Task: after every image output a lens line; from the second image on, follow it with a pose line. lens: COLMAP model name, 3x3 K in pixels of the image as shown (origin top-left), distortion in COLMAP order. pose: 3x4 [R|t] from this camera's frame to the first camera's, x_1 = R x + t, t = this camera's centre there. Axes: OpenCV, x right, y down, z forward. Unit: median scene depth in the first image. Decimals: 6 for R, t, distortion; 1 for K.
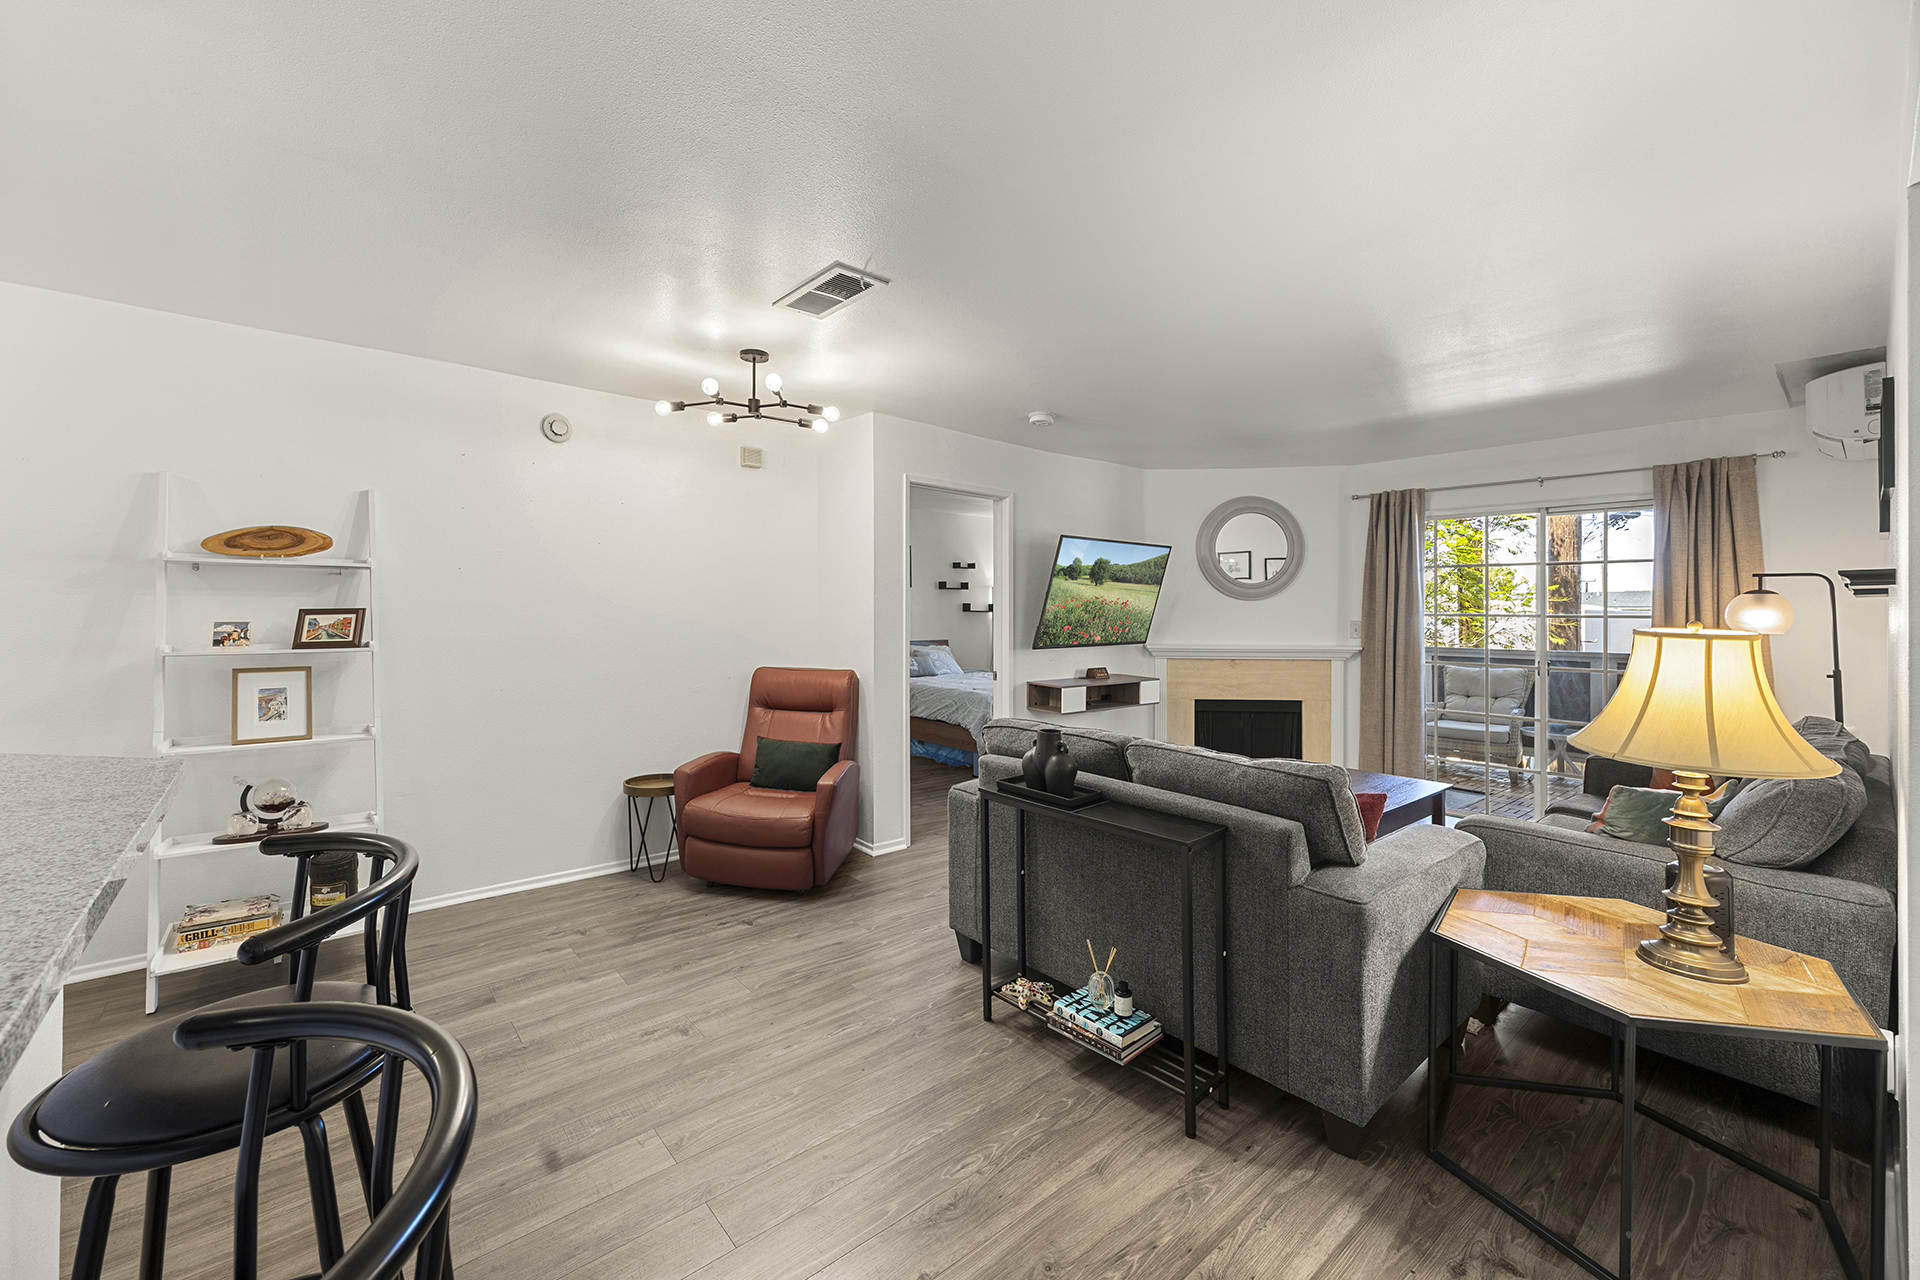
lens RADIAL K [[742.6, 0, 929.6], [0, 742.6, 619.4], [0, 0, 1]] dist [-0.008164, 0.000888]
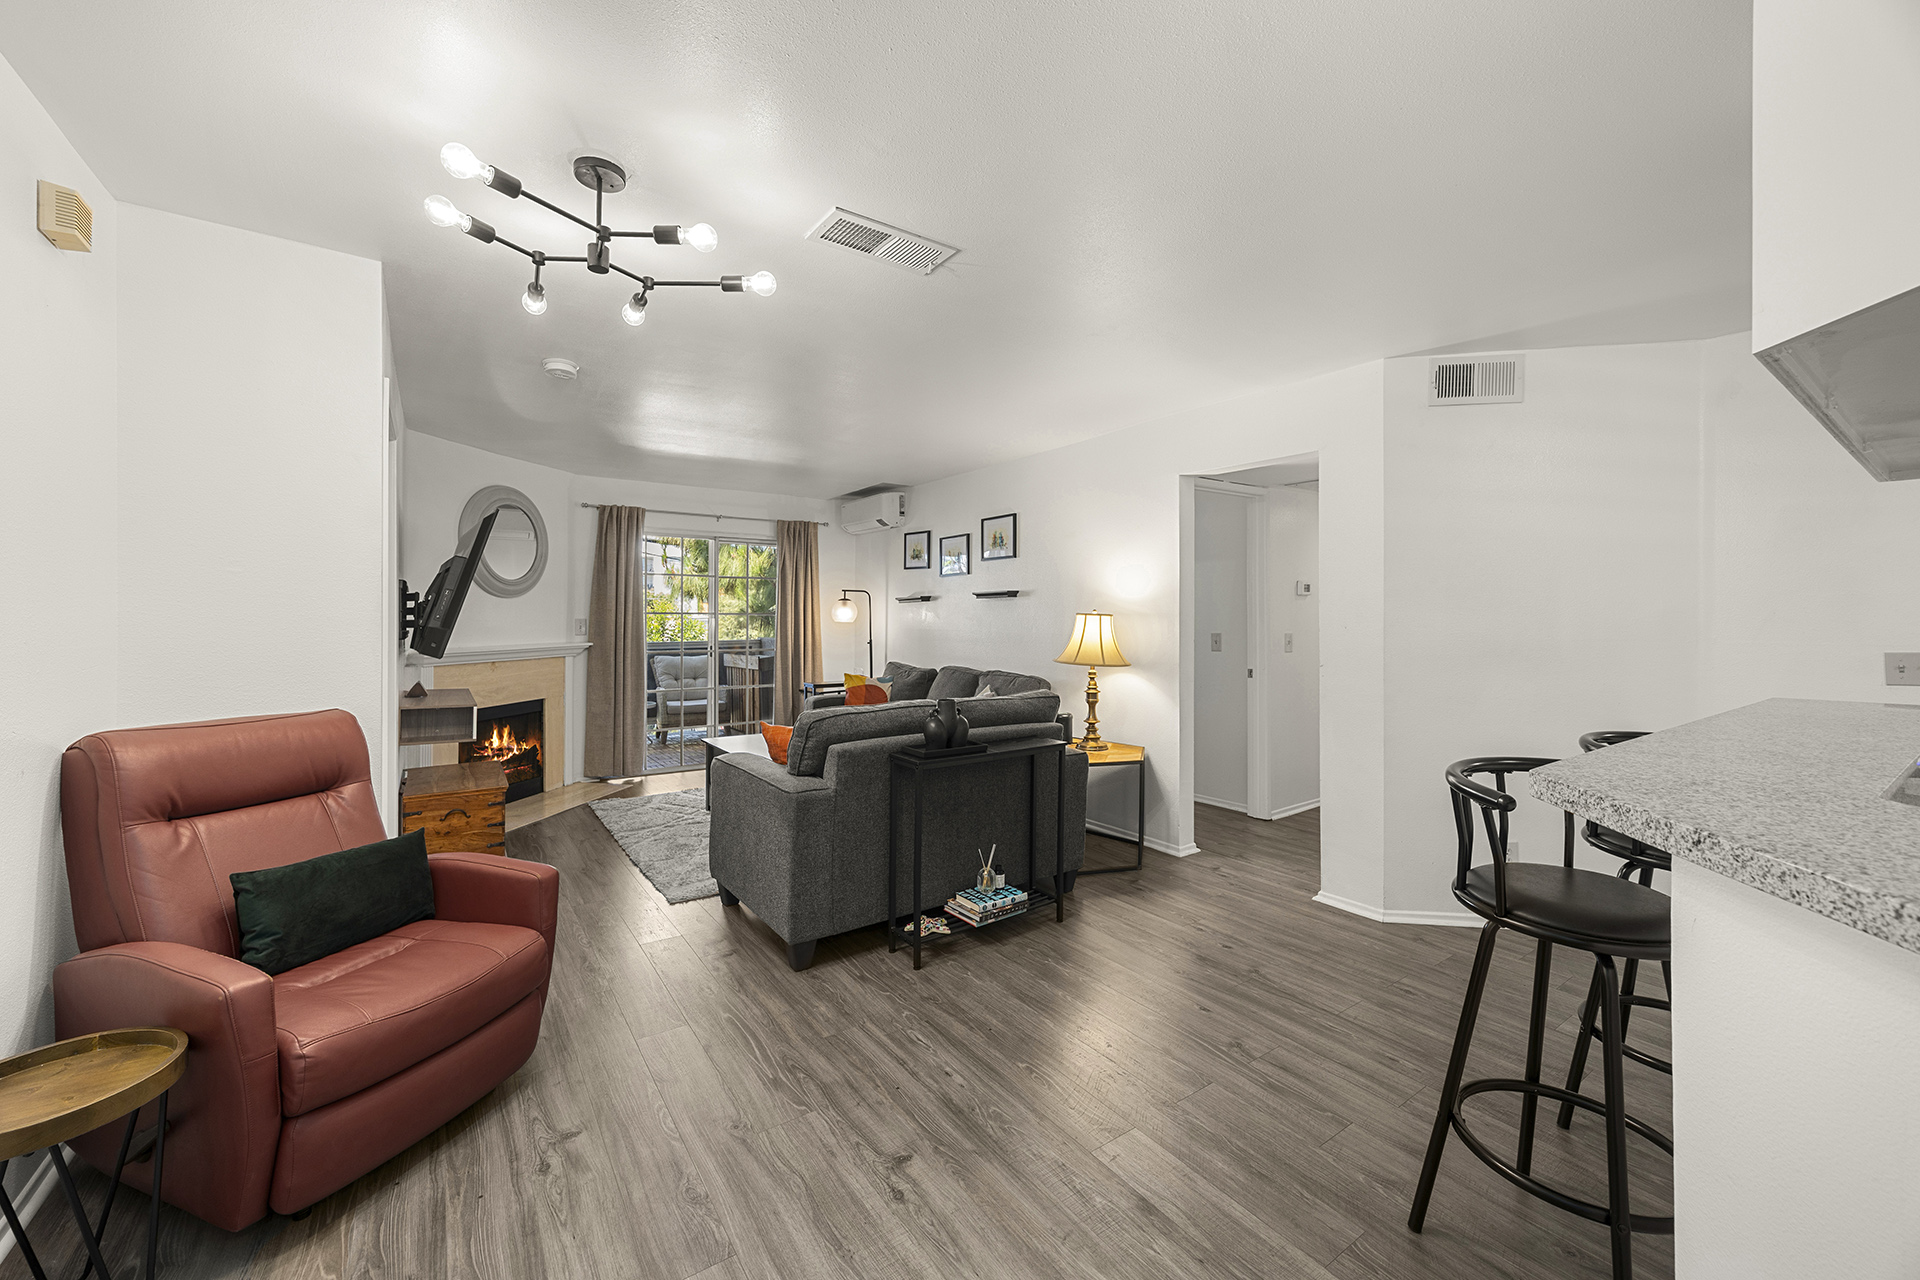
lens RADIAL K [[742.6, 0, 948.5], [0, 742.6, 604.7], [0, 0, 1]] dist [-0.008164, 0.000888]
pose [[0.096381, 0.015819, 0.995219, -0.628083], [0.014248, 0.999749, -0.017271, 0.010368], [-0.995243, 0.015845, 0.096131, 0.514013]]
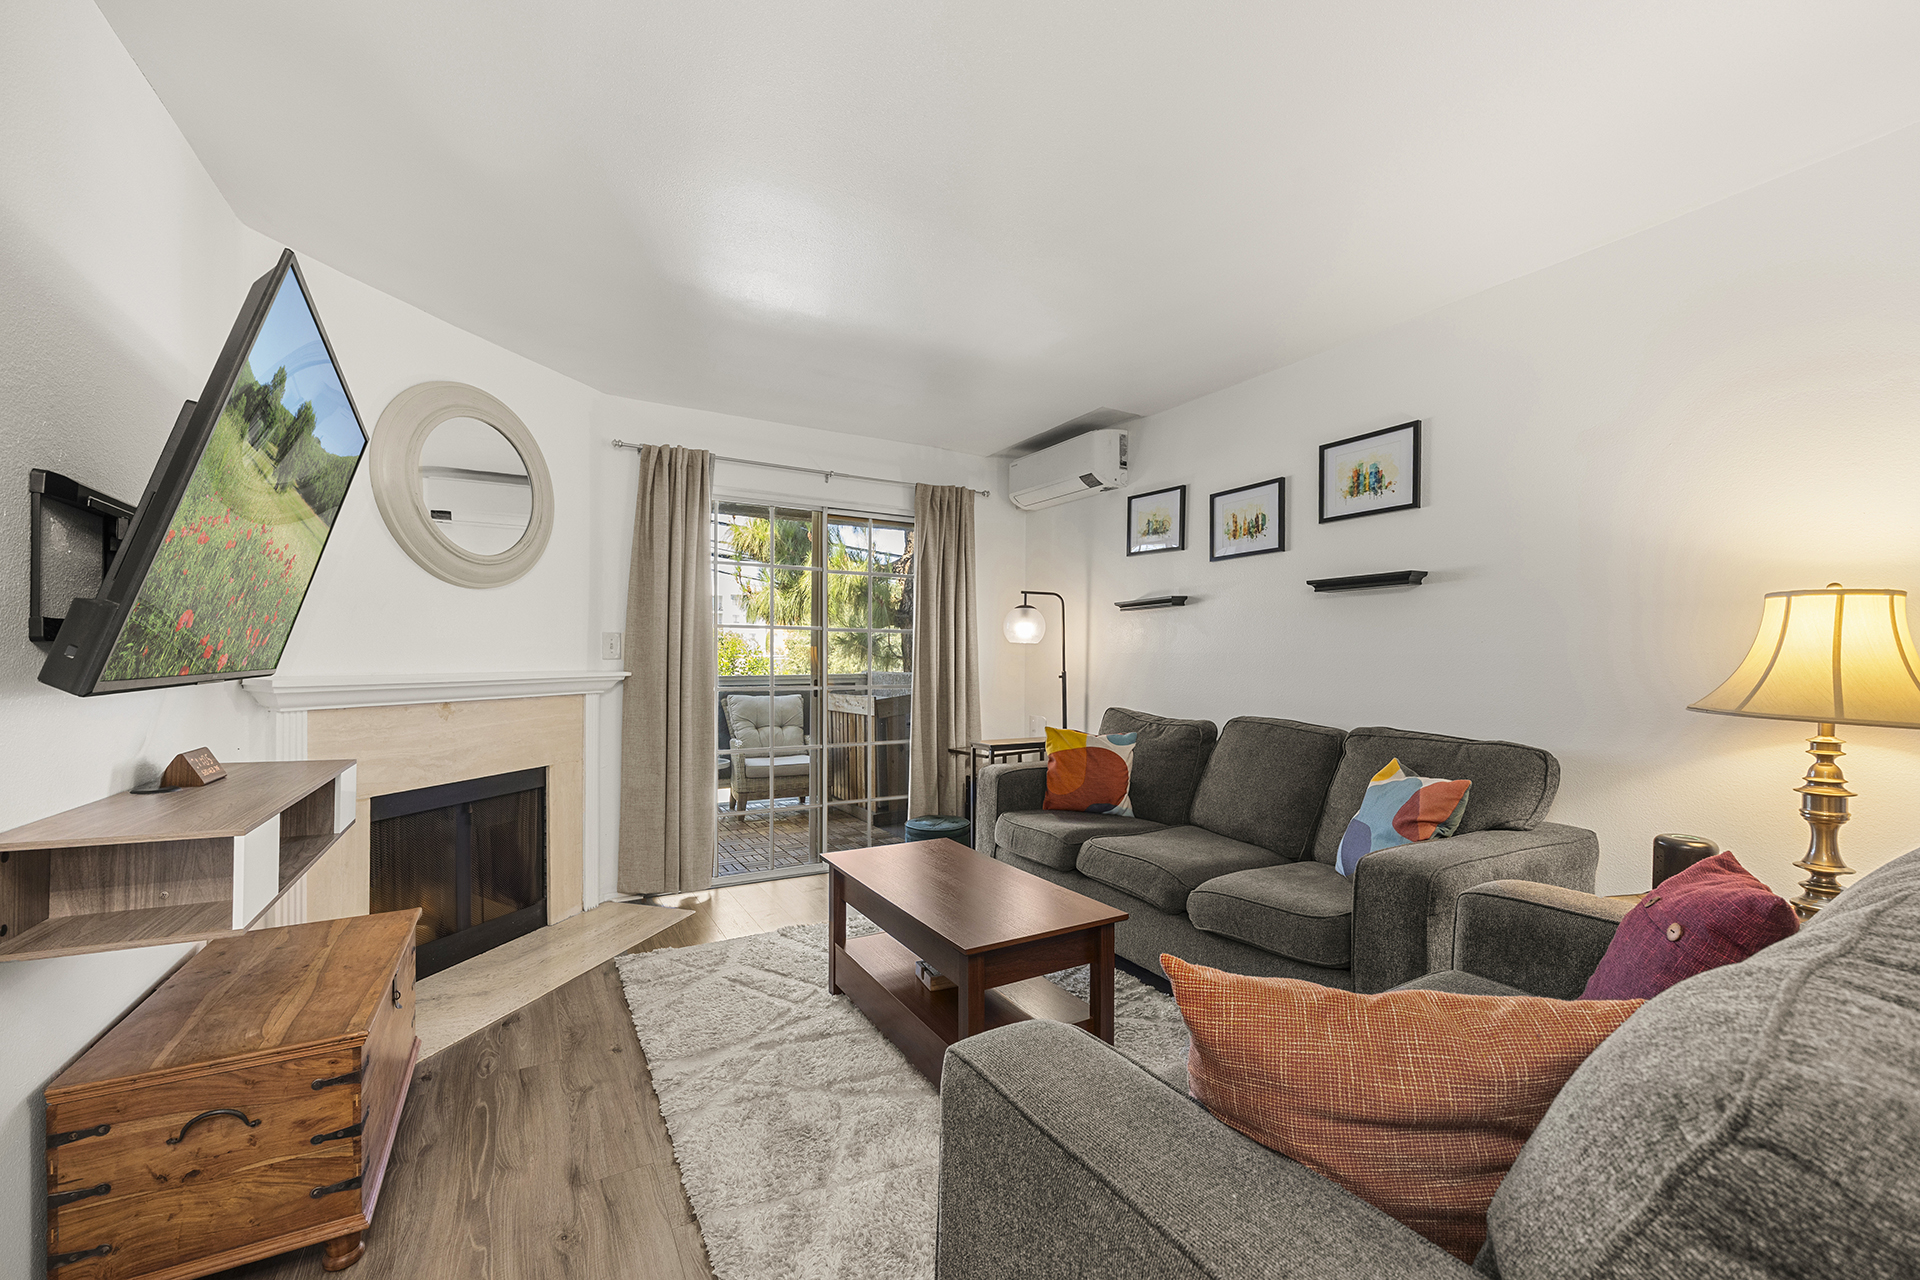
lens RADIAL K [[742.6, 0, 954.4], [0, 742.6, 655.6], [0, 0, 1]] dist [-0.008164, 0.000888]
pose [[0.170919, 0.003128, 0.985280, -0.028293], [0.010901, 0.999928, -0.005066, 0.039945], [-0.985225, 0.011606, 0.170872, 0.831241]]
